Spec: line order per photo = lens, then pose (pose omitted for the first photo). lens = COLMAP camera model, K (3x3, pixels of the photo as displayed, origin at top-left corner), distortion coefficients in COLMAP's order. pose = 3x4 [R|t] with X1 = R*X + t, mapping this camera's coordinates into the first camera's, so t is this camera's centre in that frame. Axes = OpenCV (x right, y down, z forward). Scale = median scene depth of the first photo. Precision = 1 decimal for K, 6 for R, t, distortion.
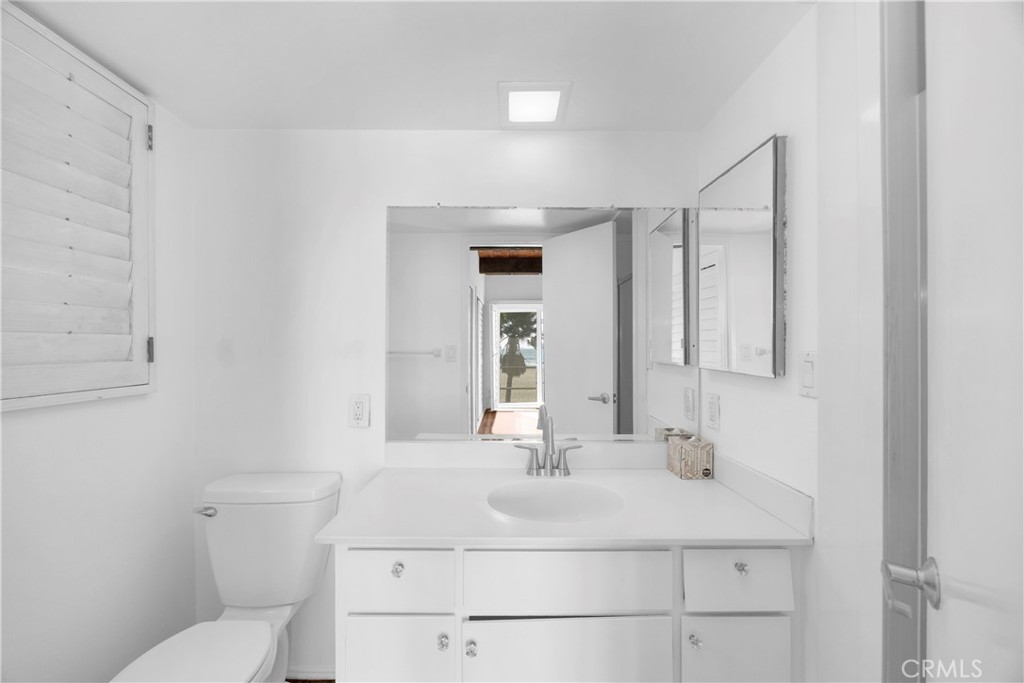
lens RADIAL K [[388.6, 0, 512.0], [0, 388.6, 341.5], [0, 0, 1]] dist [-0.002729, -0.000068]
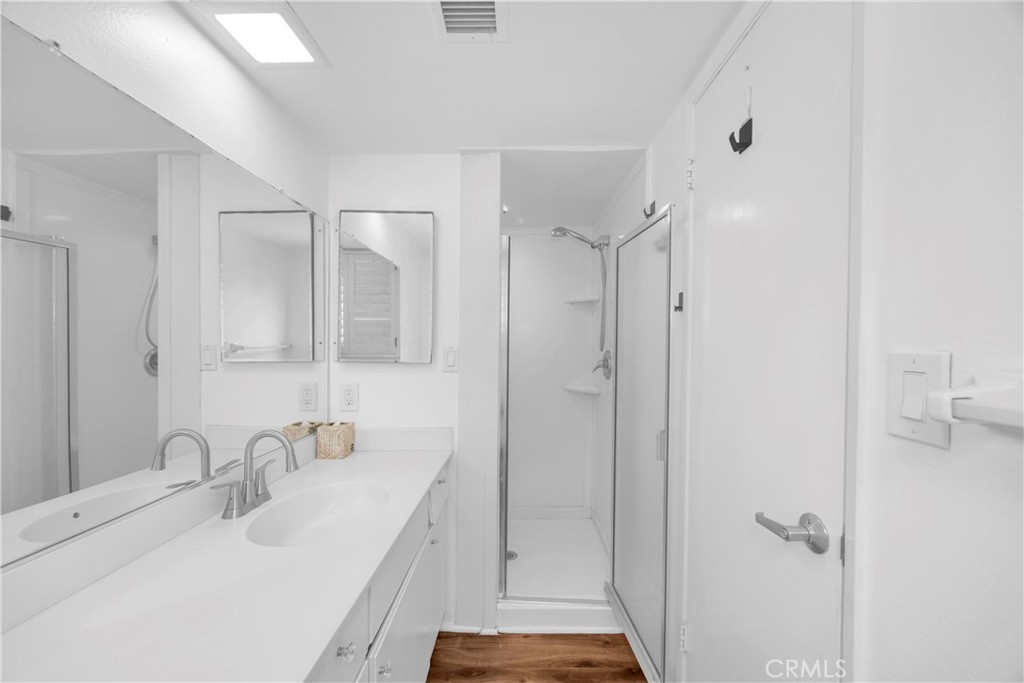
lens RADIAL K [[388.6, 0, 512.0], [0, 388.6, 341.5], [0, 0, 1]] dist [-0.002729, -0.000068]
pose [[0.017222, 0.002994, 0.999847, -0.703147], [-0.012259, 0.999921, -0.002783, 0.002355], [-0.999777, -0.012209, 0.017257, 0.466916]]
